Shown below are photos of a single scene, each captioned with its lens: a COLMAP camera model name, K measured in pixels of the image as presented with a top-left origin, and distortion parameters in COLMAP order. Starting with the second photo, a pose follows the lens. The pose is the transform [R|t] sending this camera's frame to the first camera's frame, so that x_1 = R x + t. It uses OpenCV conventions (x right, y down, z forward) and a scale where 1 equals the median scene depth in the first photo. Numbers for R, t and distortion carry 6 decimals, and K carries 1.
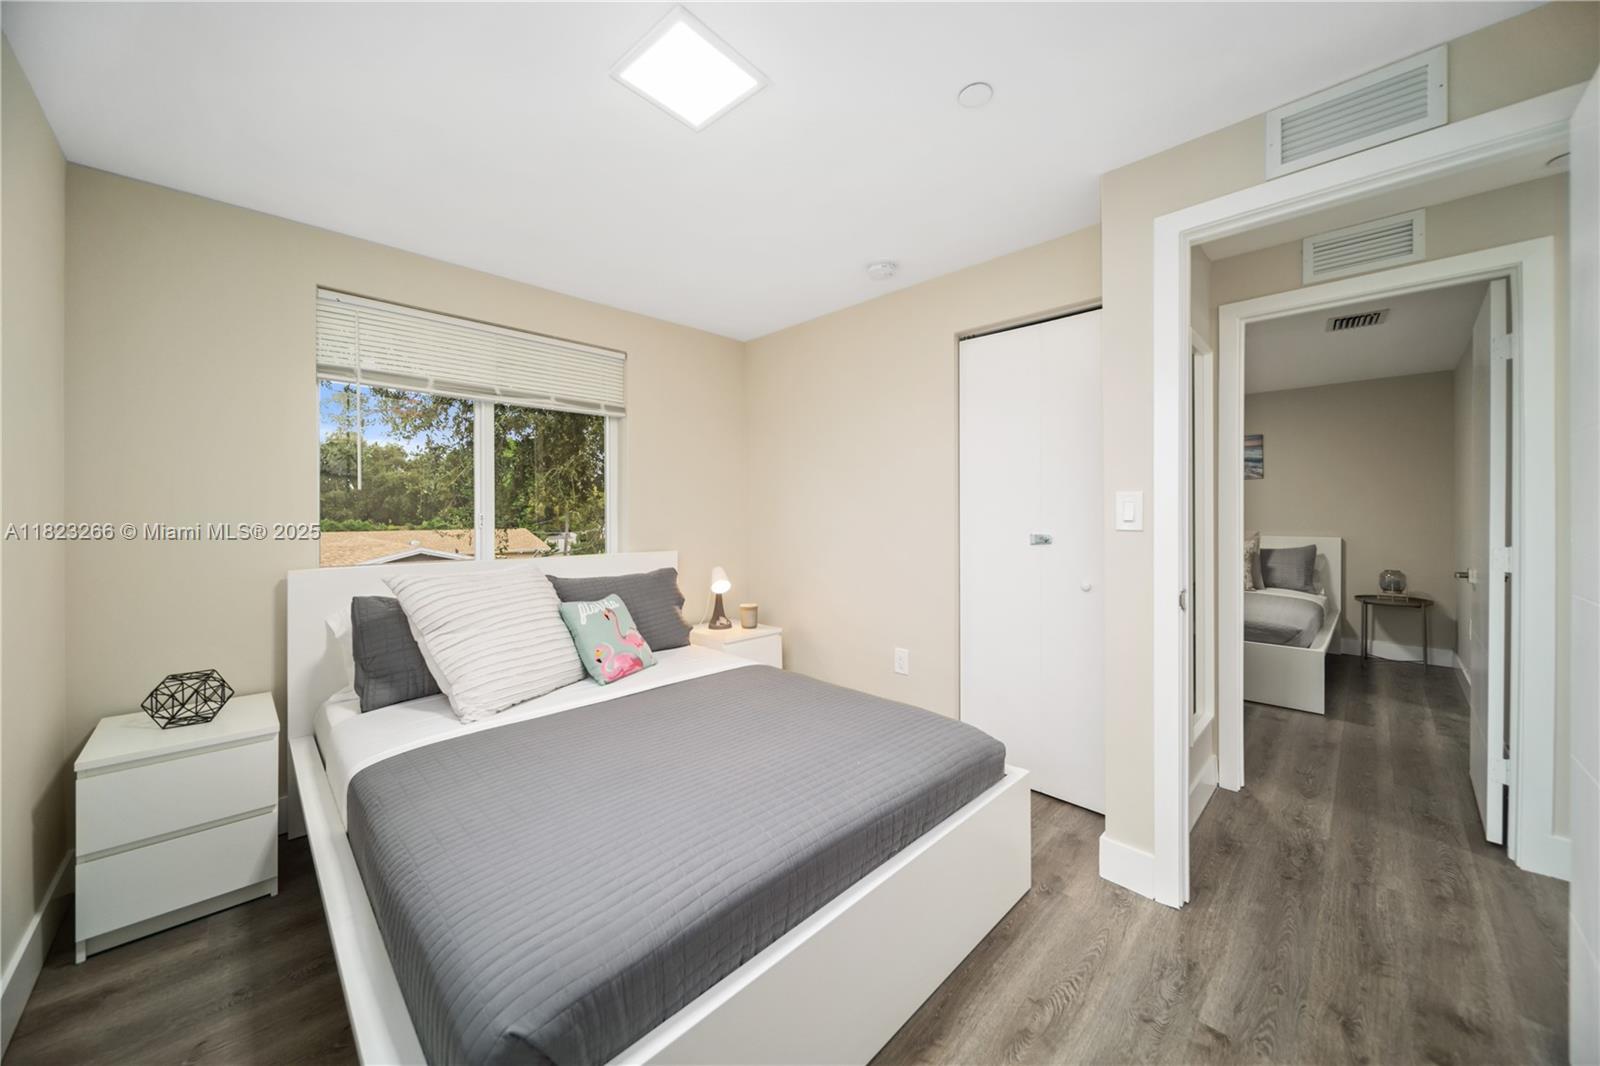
lens RADIAL K [[569.1, 0, 808.9], [0, 569.1, 517.5], [0, 0, 1]] dist [-0.000652, -0.000279]
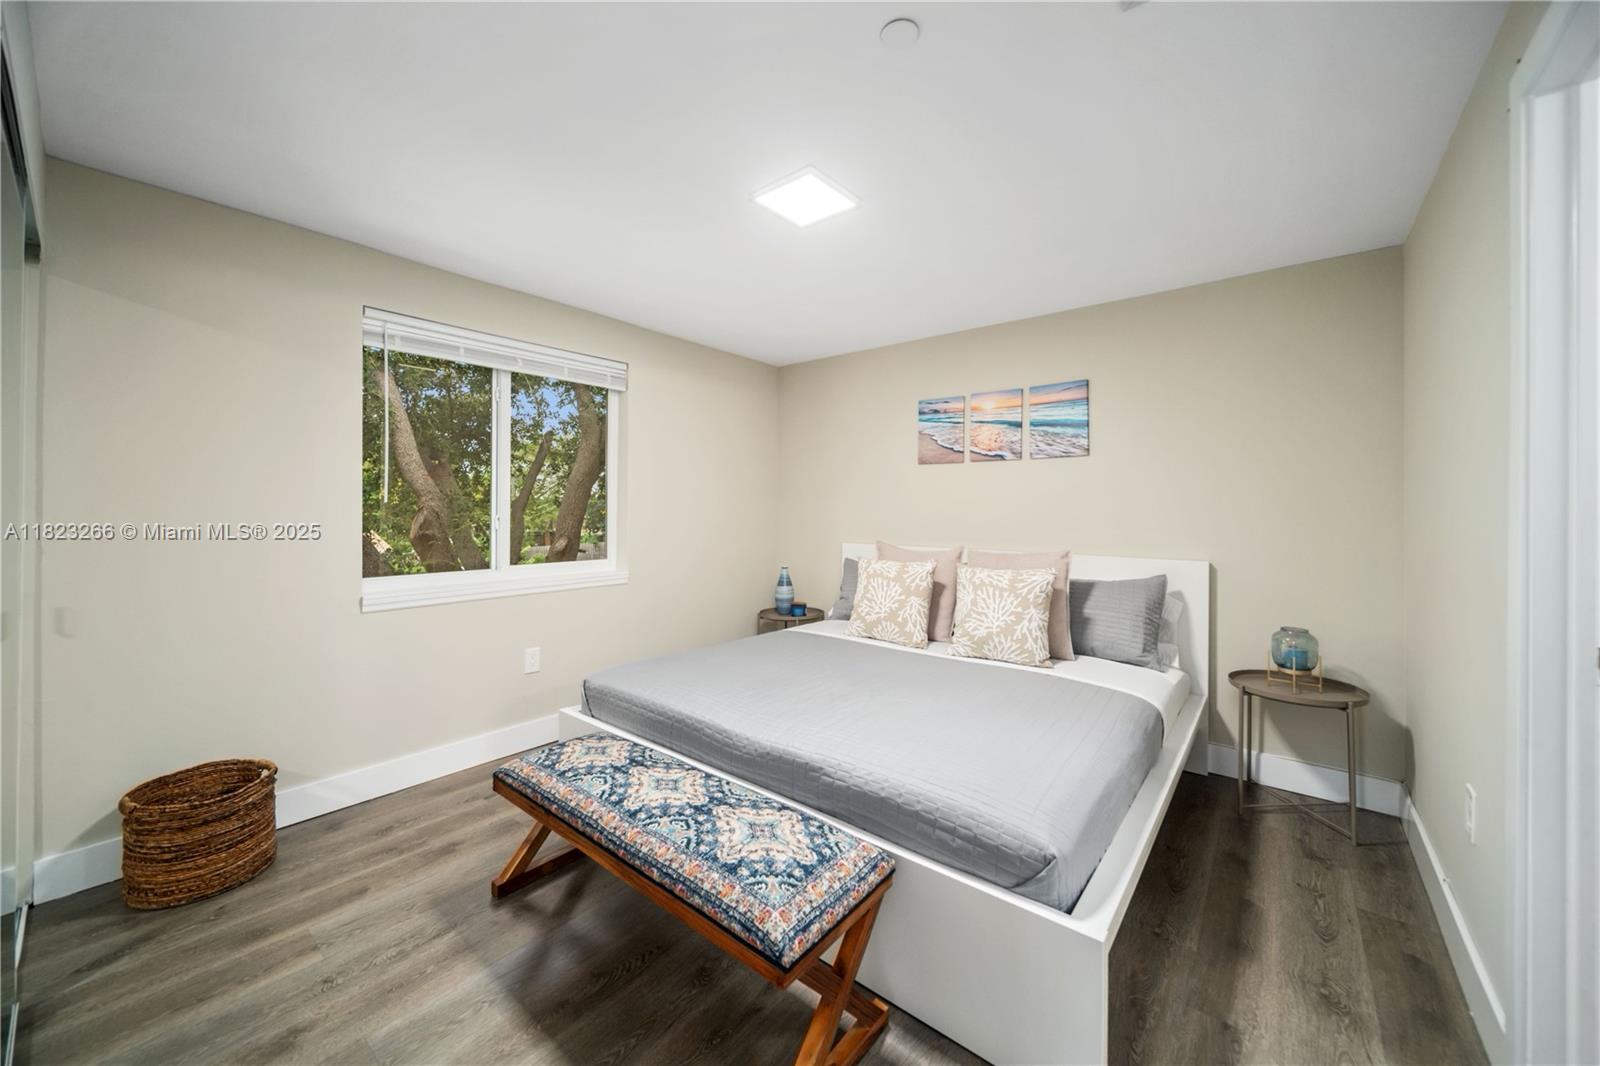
lens RADIAL K [[588.4, 0, 800.8], [0, 588.4, 511.2], [0, 0, 1]] dist [0.007149, -0.000180]
pose [[0.995128, 0.003824, 0.098519, 0.498845], [-0.004159, 0.999986, 0.003193, -0.014026], [-0.098505, -0.003587, 0.995130, 0.482490]]
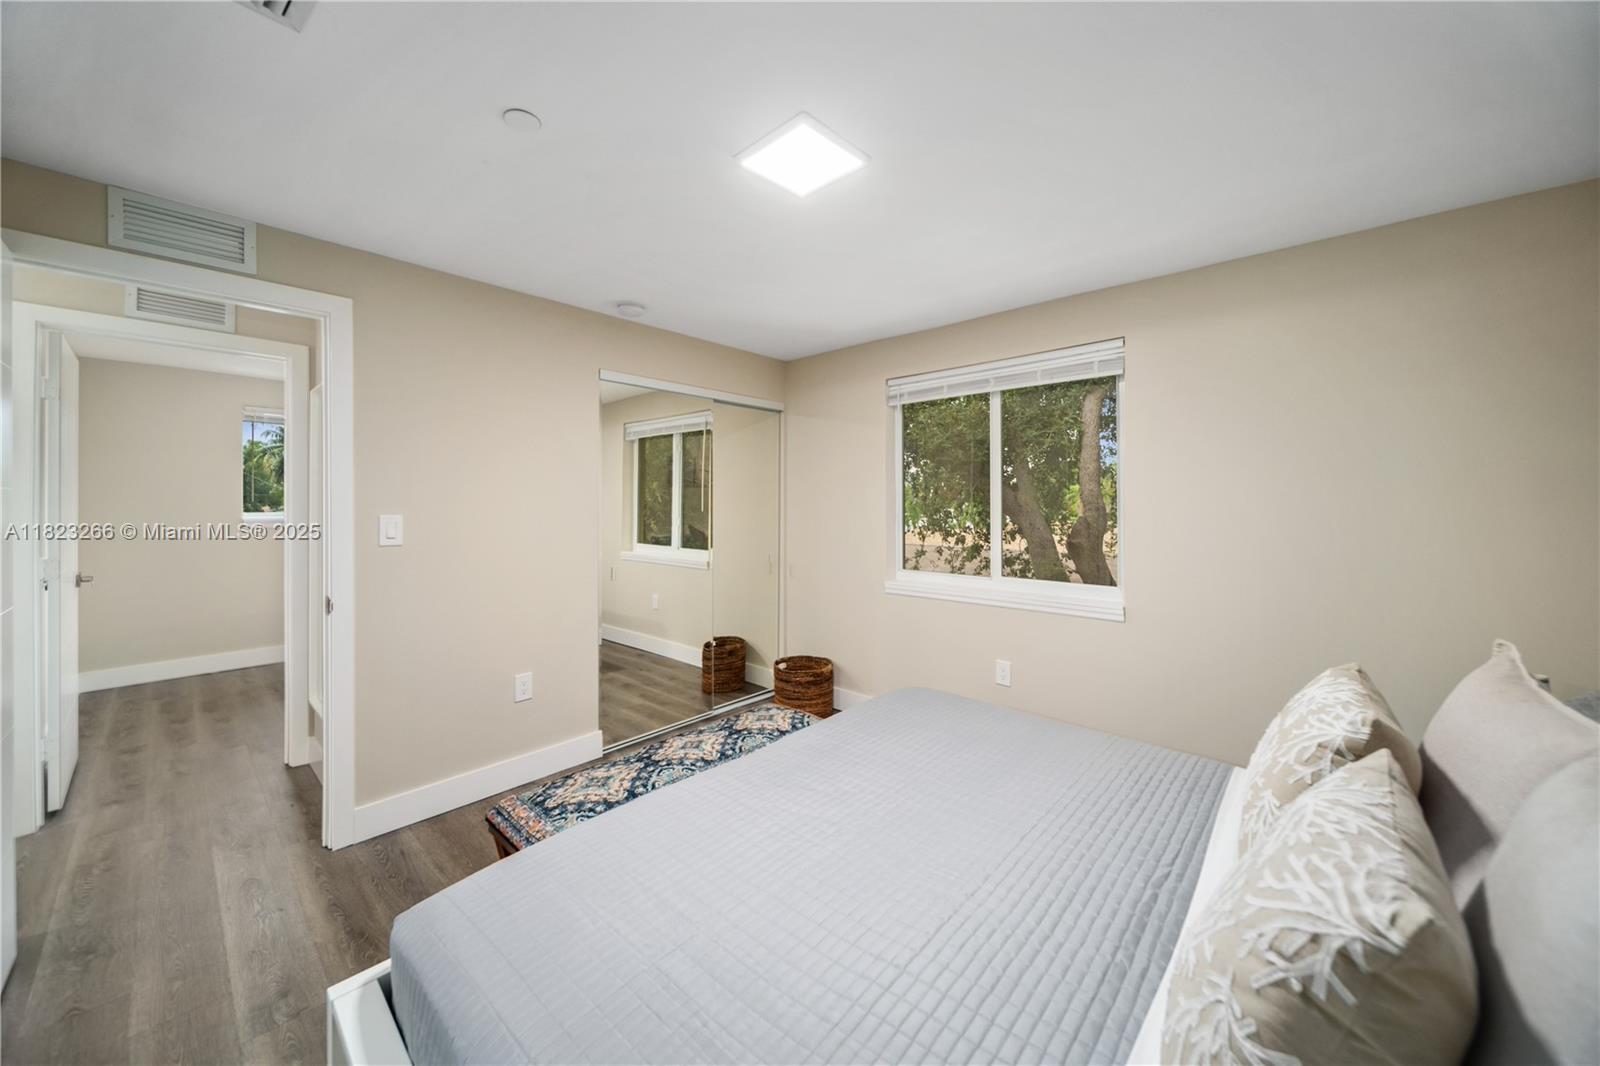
lens RADIAL K [[576.4, 0, 795.4], [0, 576.4, 514.8], [0, 0, 1]] dist [0.000708, -0.000025]
pose [[0.041692, 0.008829, -0.999092, 0.891594], [-0.002296, 0.999959, 0.008741, -0.027883], [0.999128, 0.001930, 0.041710, 0.898253]]
